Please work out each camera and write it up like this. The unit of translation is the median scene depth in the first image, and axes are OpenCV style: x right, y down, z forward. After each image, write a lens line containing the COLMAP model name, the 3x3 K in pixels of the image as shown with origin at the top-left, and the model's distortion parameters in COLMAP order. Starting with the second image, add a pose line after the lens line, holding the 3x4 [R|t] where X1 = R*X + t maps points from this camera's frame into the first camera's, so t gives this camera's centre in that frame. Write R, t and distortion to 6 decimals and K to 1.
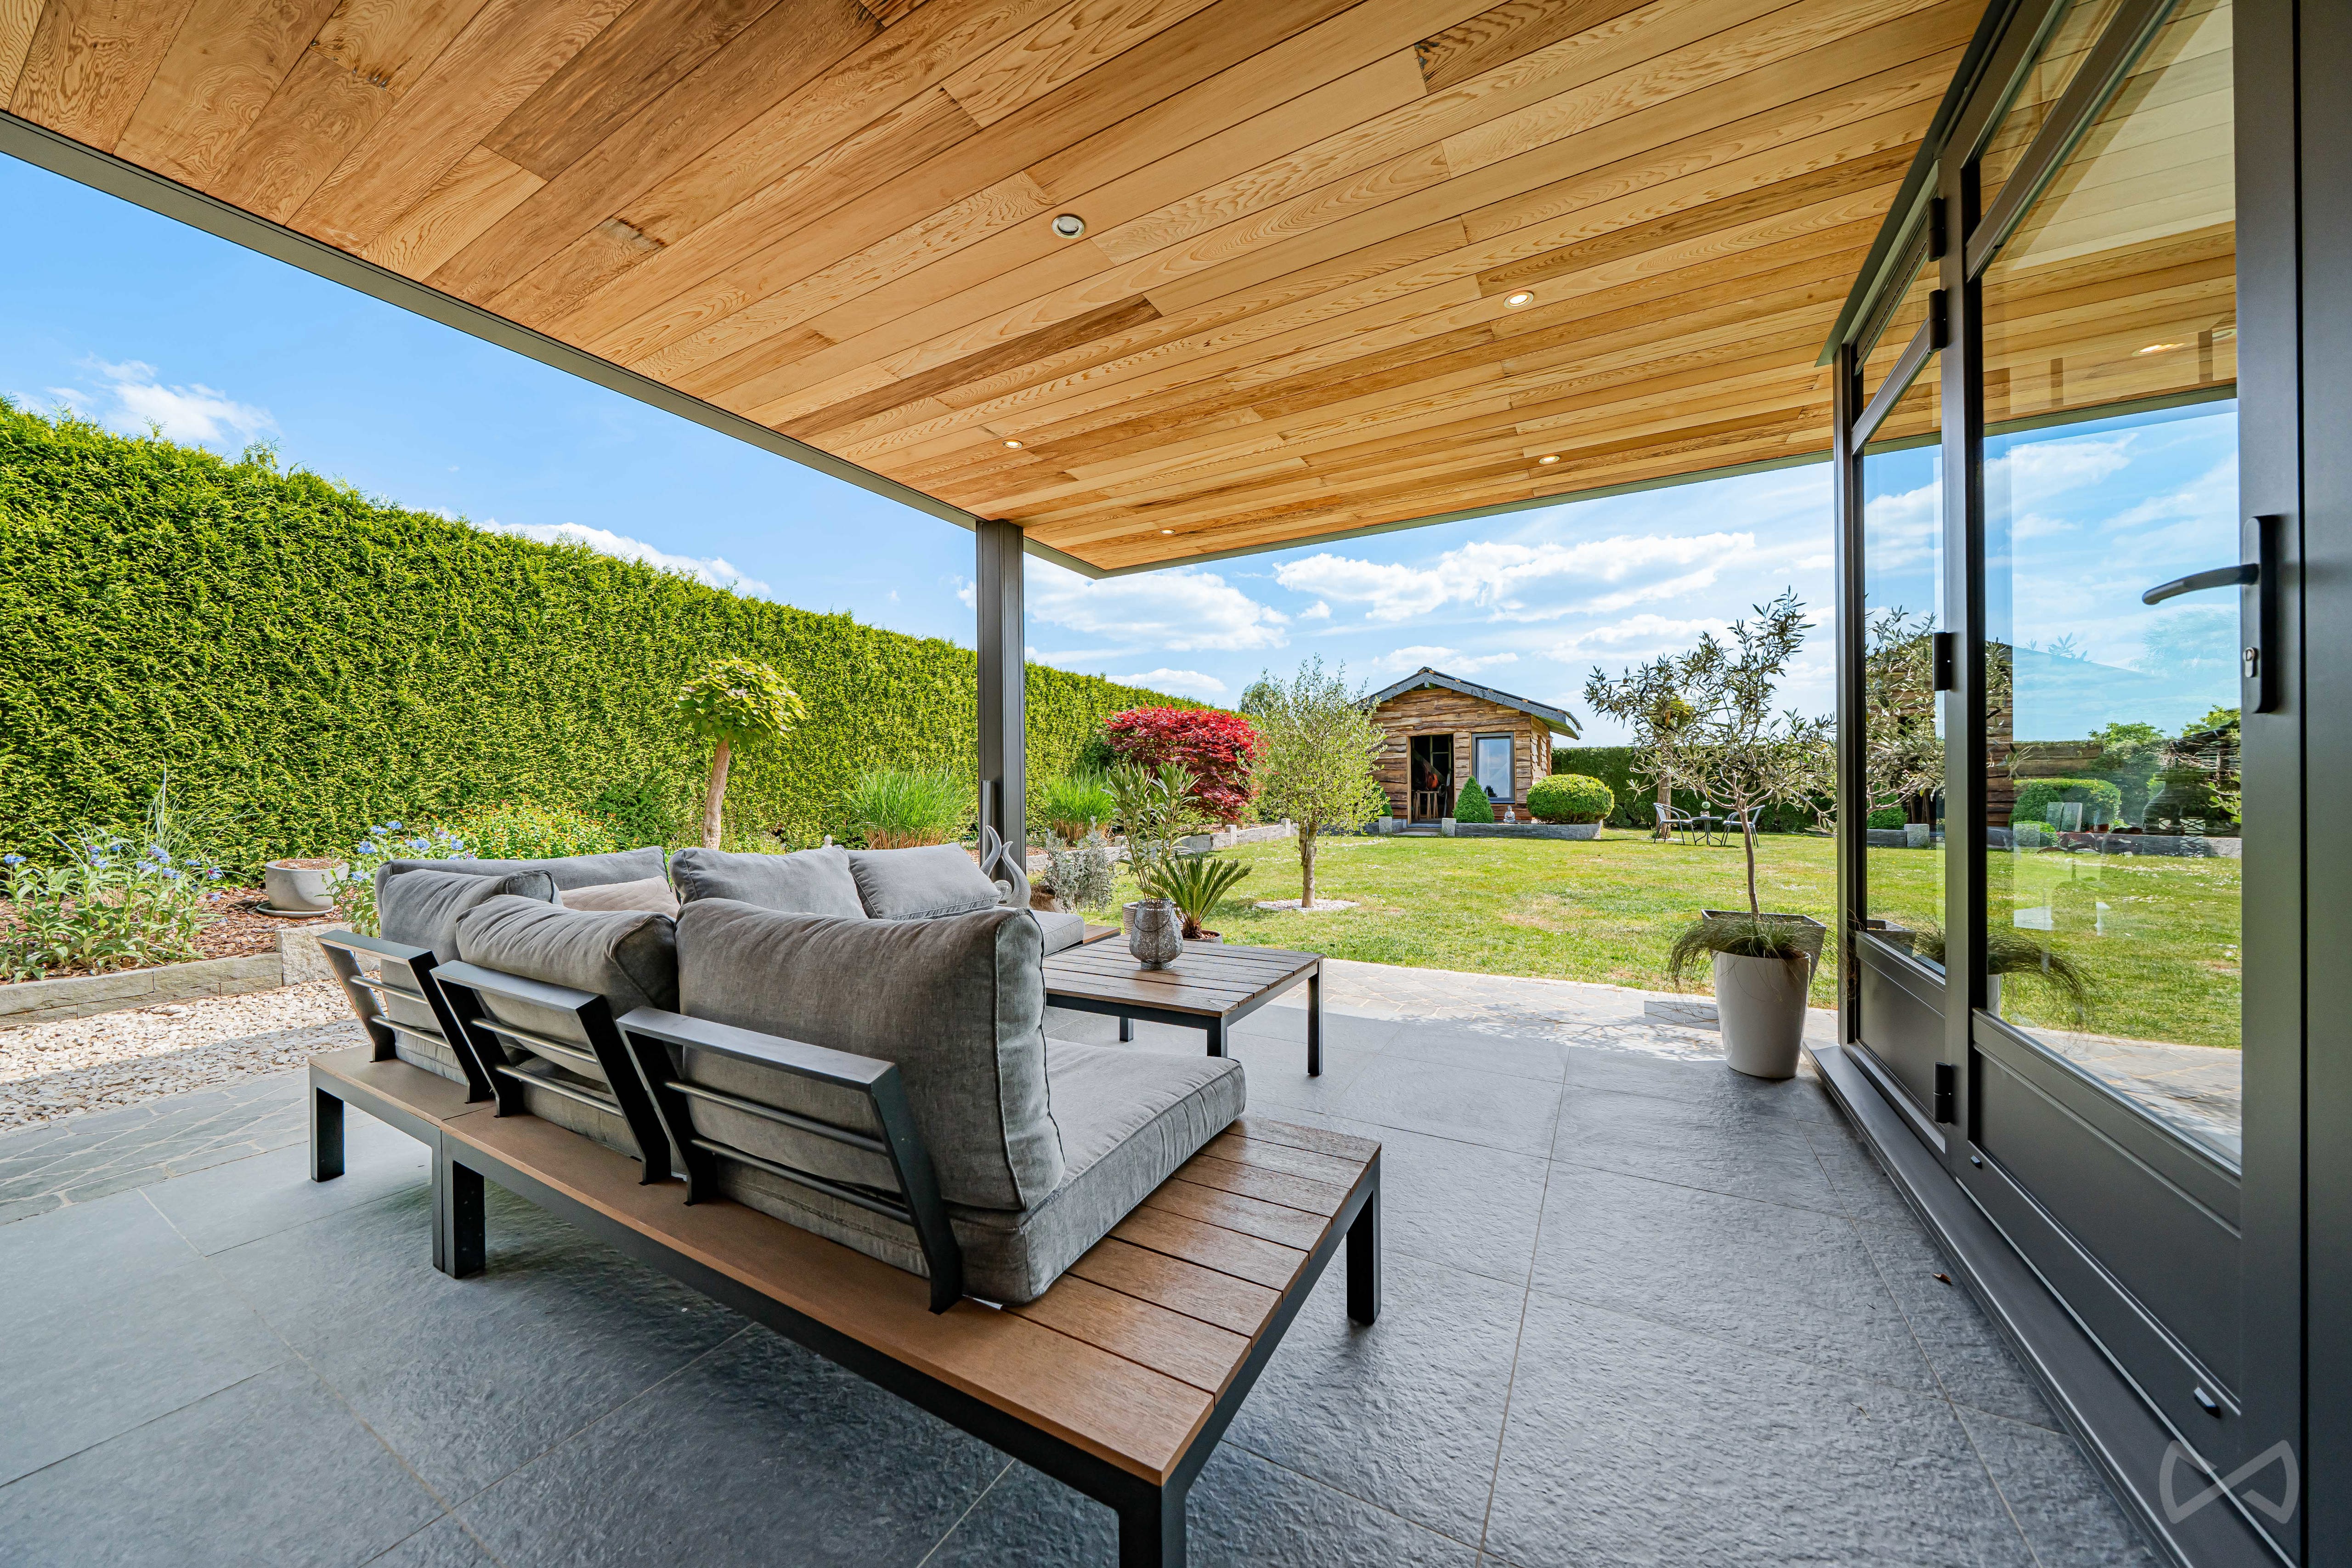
lens RADIAL K [[796.0, 0, 1164.6], [0, 796.0, 786.5], [0, 0, 1]] dist [-0.005492, -0.000069]
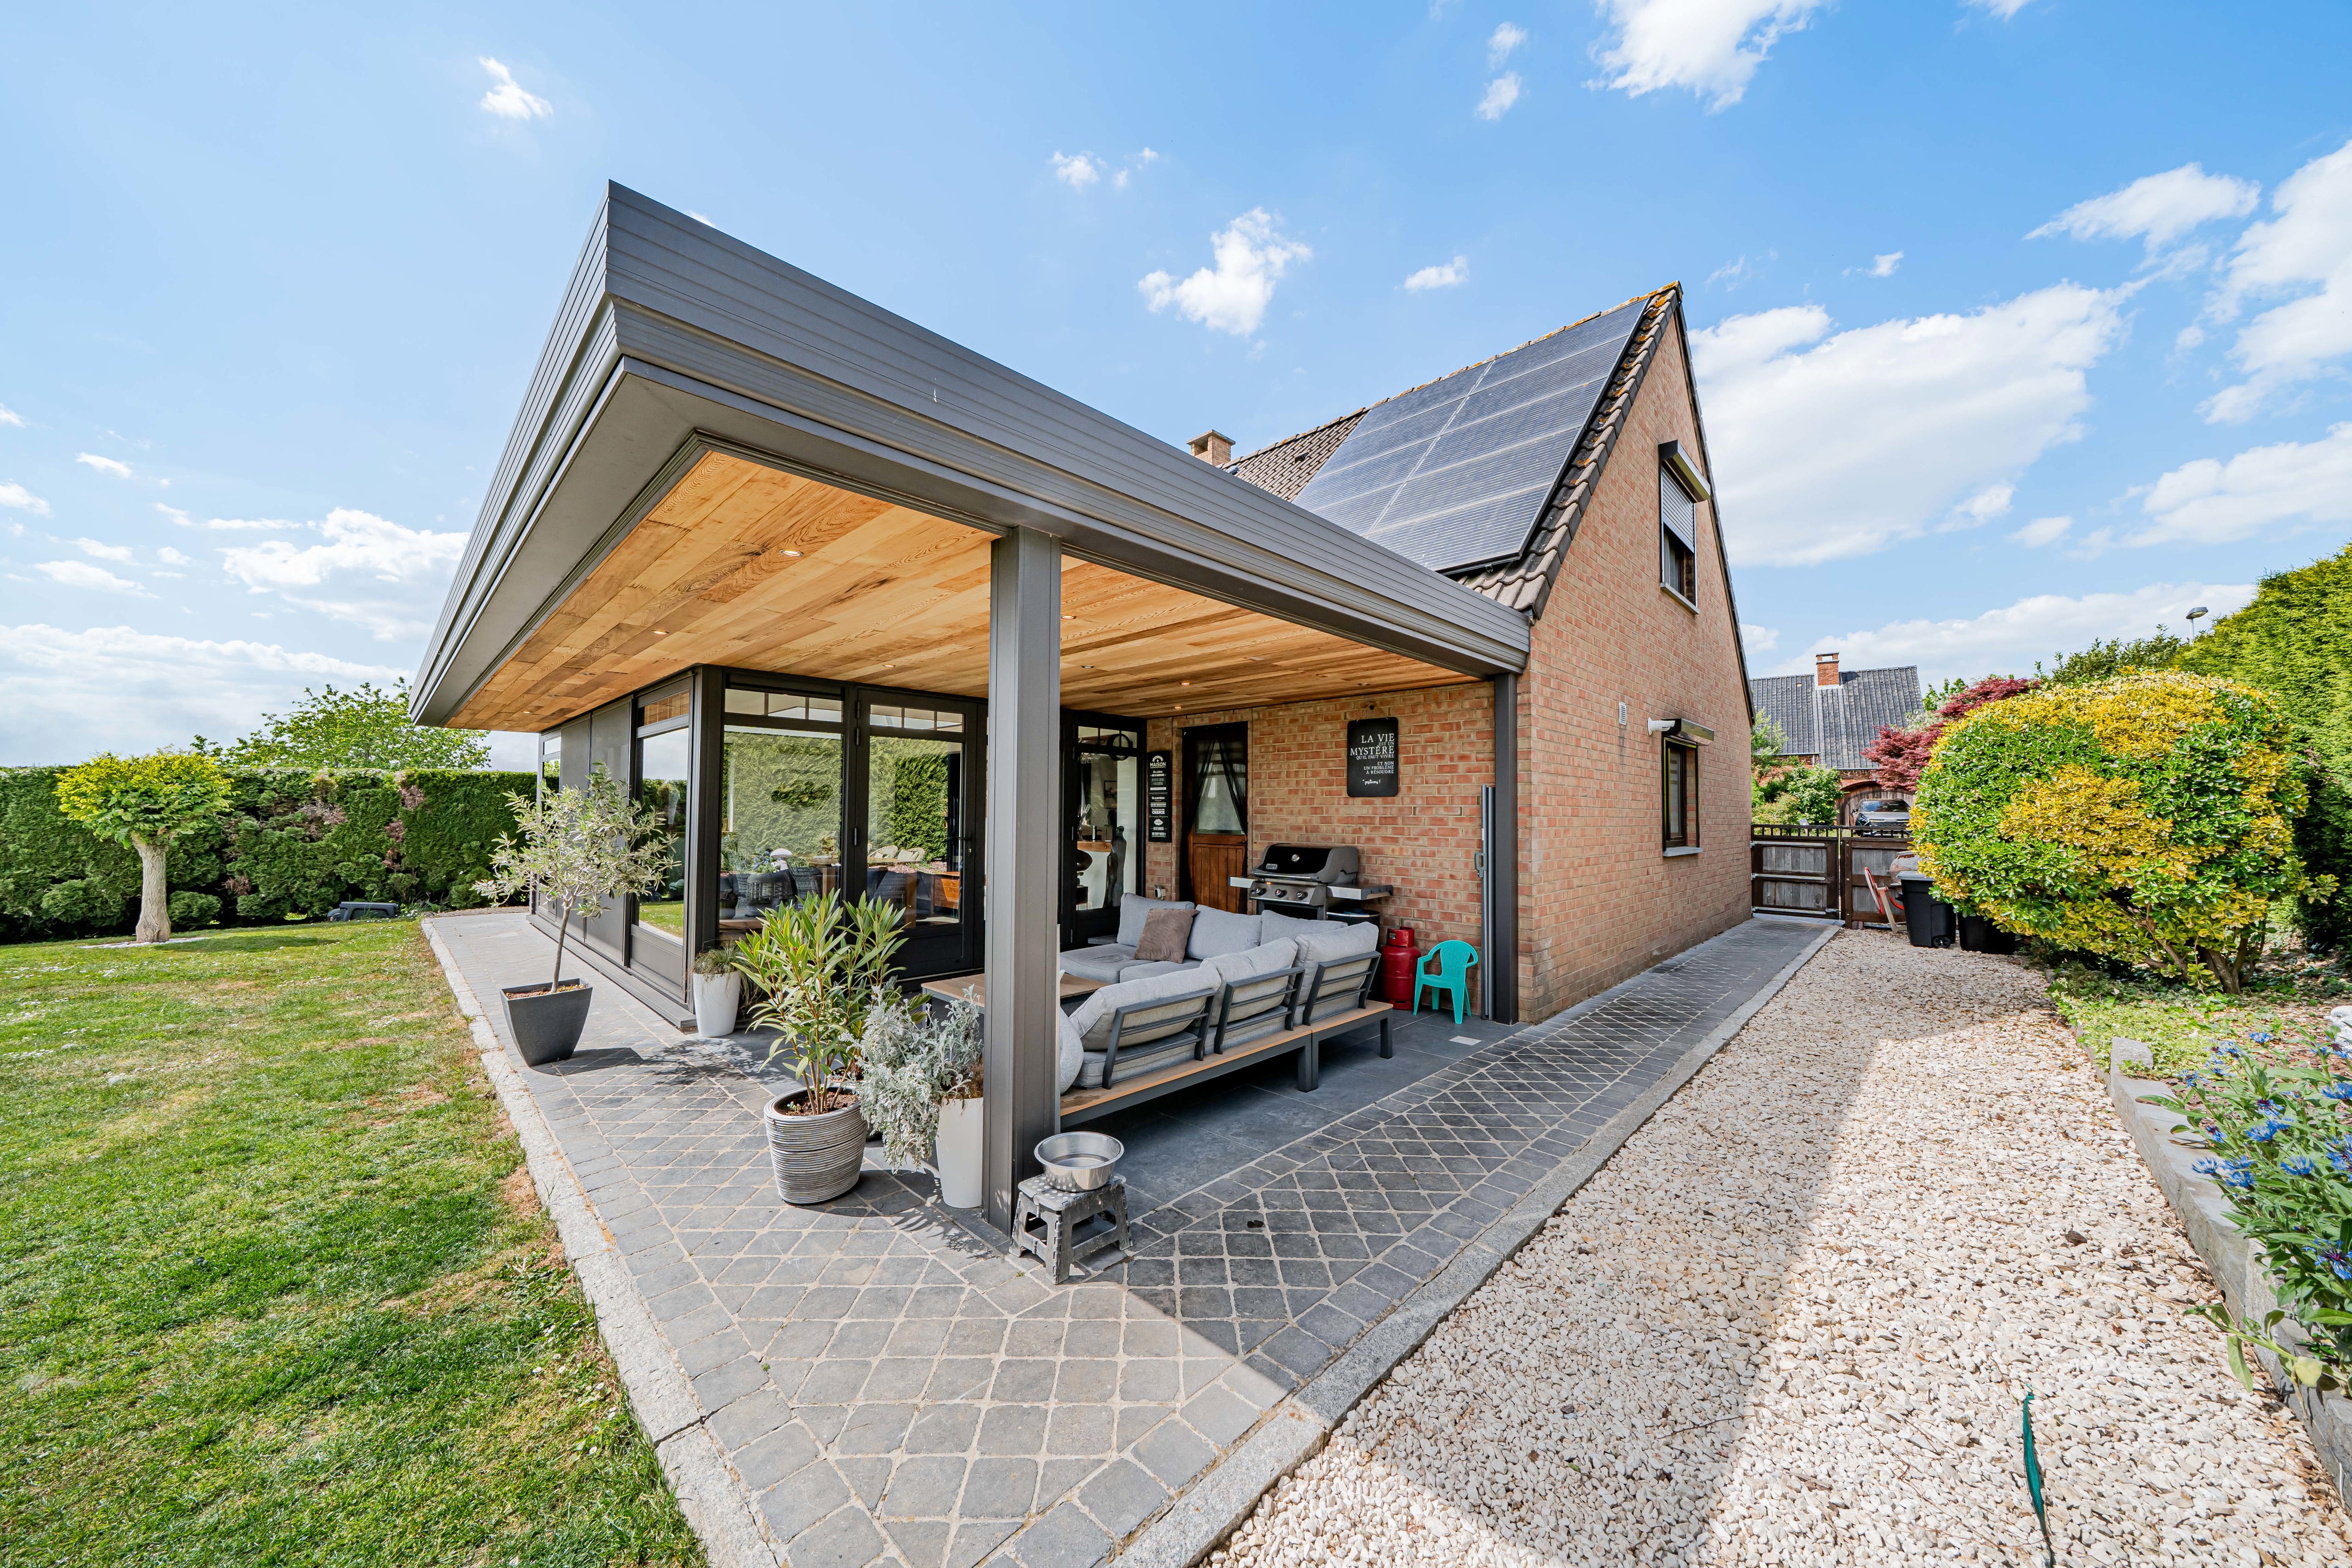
lens RADIAL K [[796.0, 0, 1168.4], [0, 796.0, 791.9], [0, 0, 1]] dist [-0.005492, -0.000069]
pose [[-0.966044, 0.008504, 0.258238, -0.527724], [0.000541, 0.999523, -0.030892, -0.107995], [-0.258378, -0.029703, -0.965587, 1.729351]]
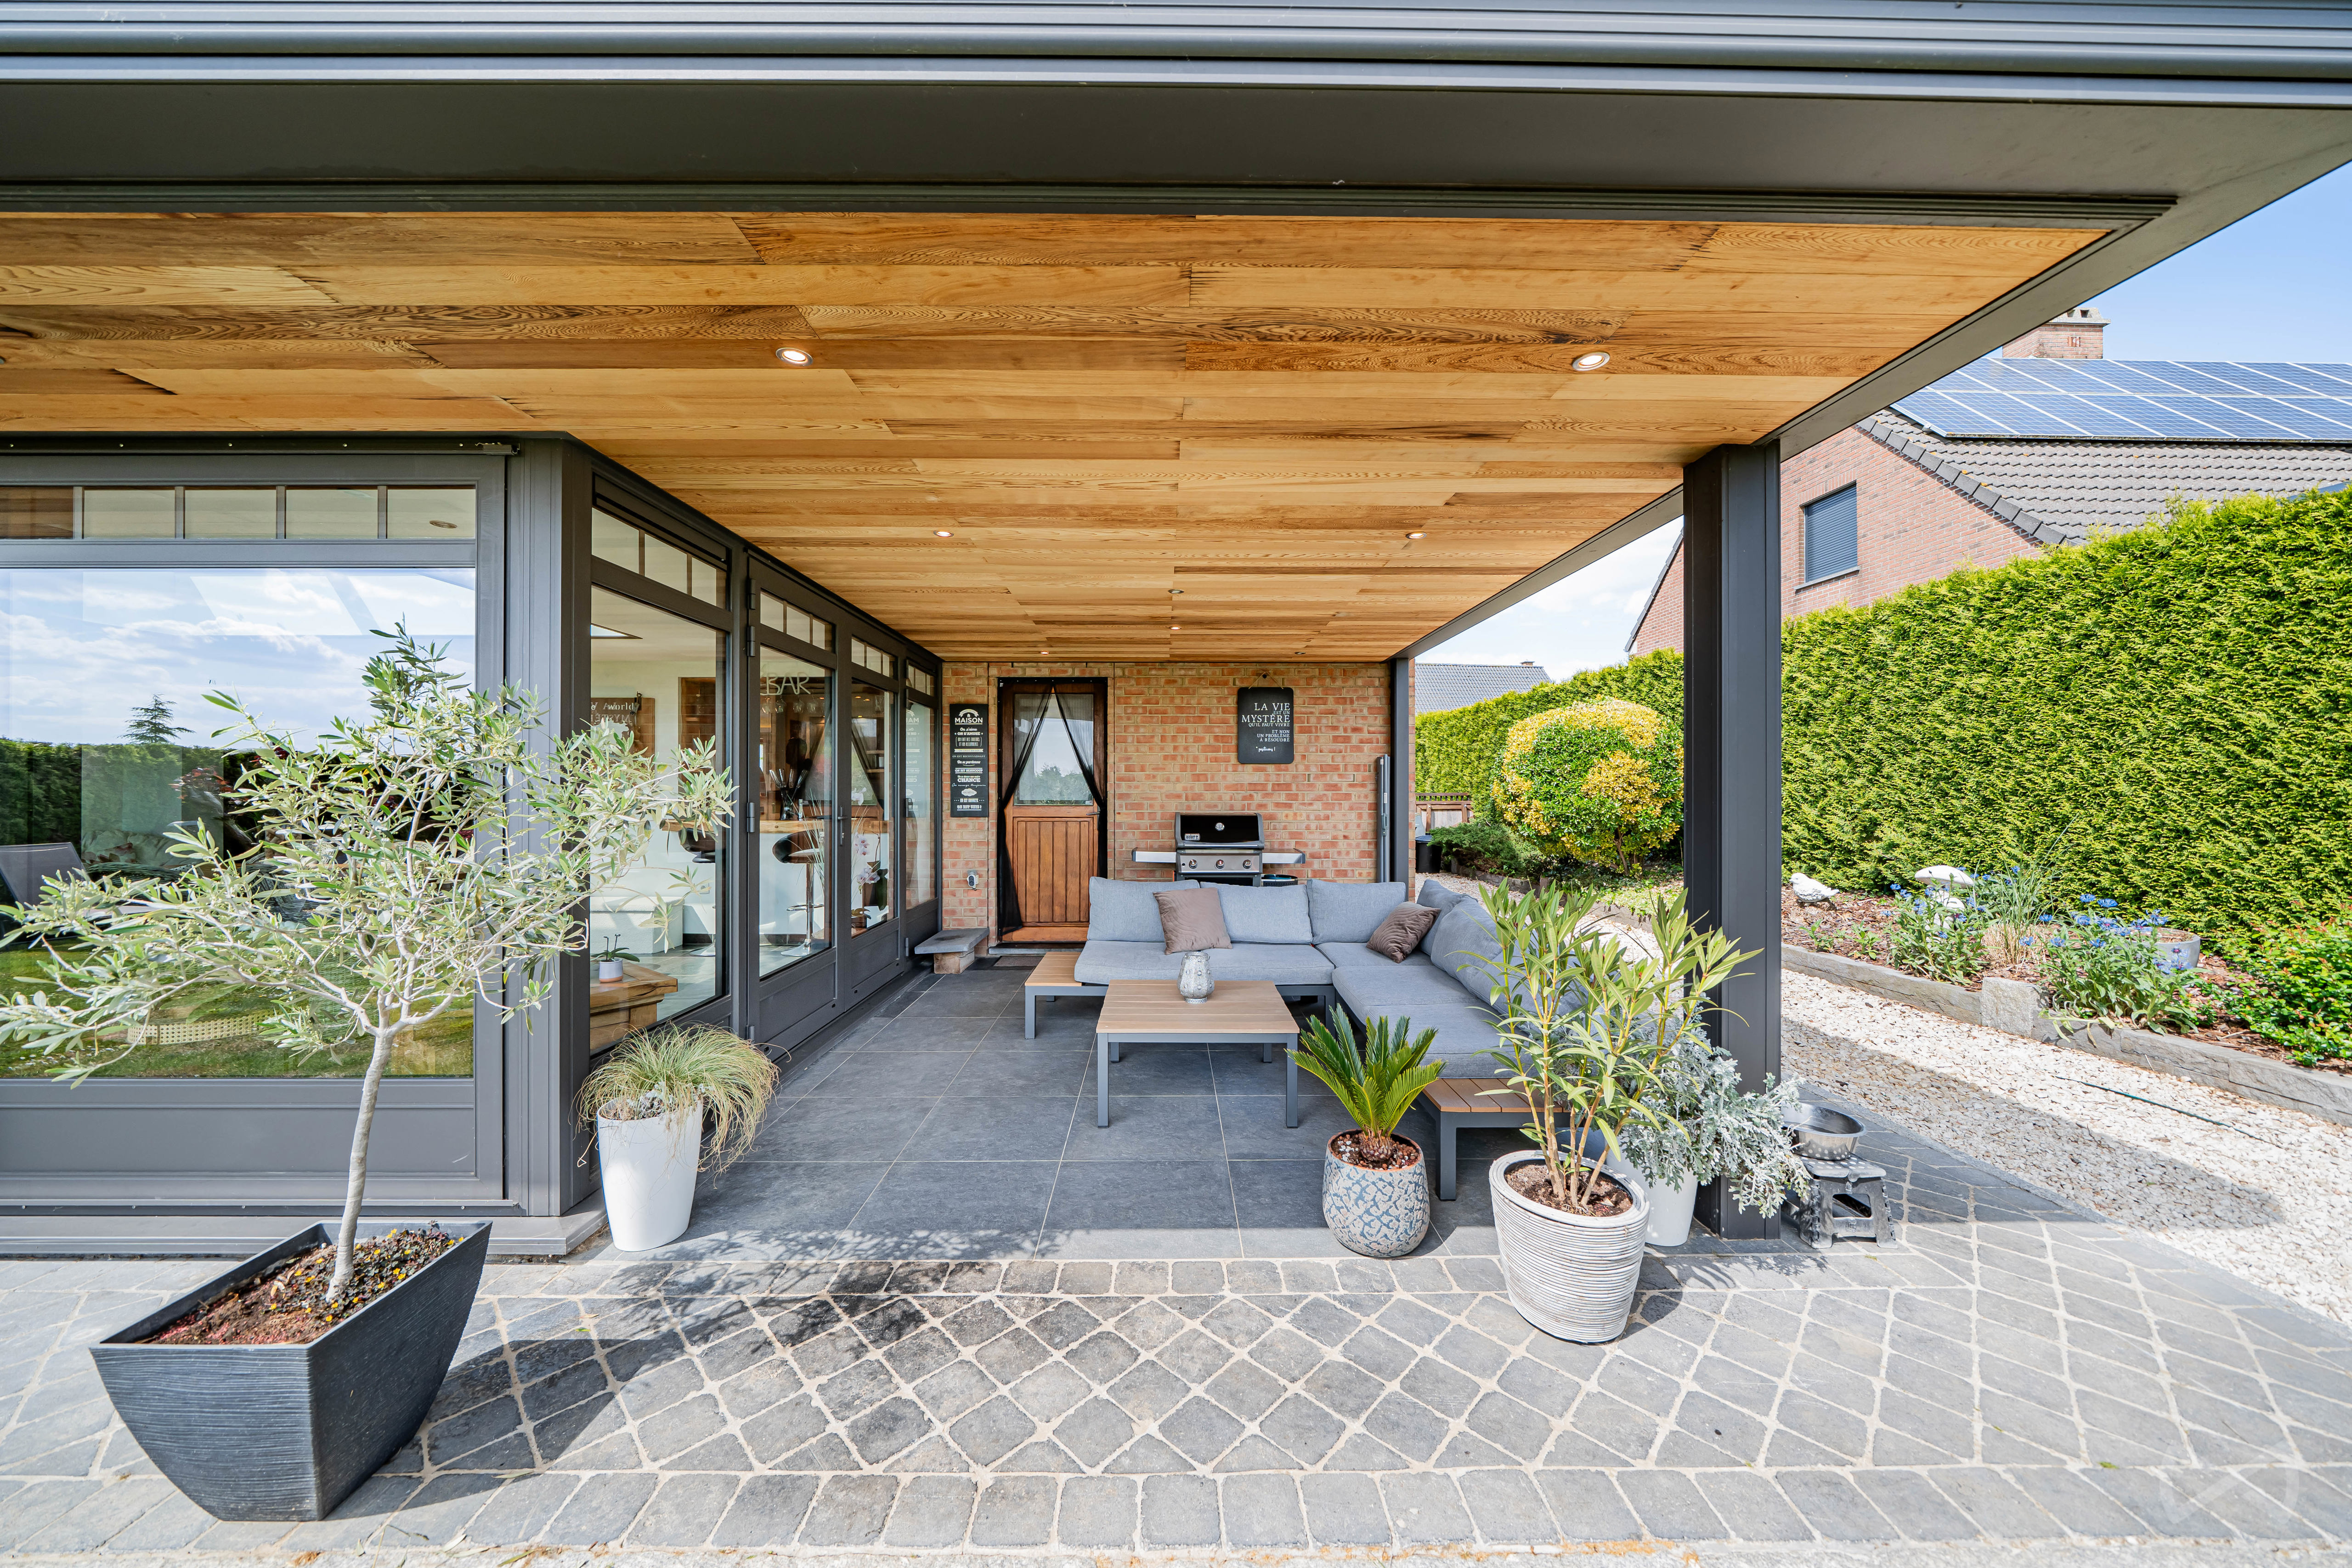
lens RADIAL K [[796.0, 0, 1169.6], [0, 796.0, 789.8], [0, 0, 1]] dist [-0.005492, -0.000069]
pose [[-0.864425, 0.006906, -0.502714, 0.468991], [0.007512, 0.999971, 0.000819, -0.097203], [0.502706, -0.003069, -0.864452, 1.395331]]
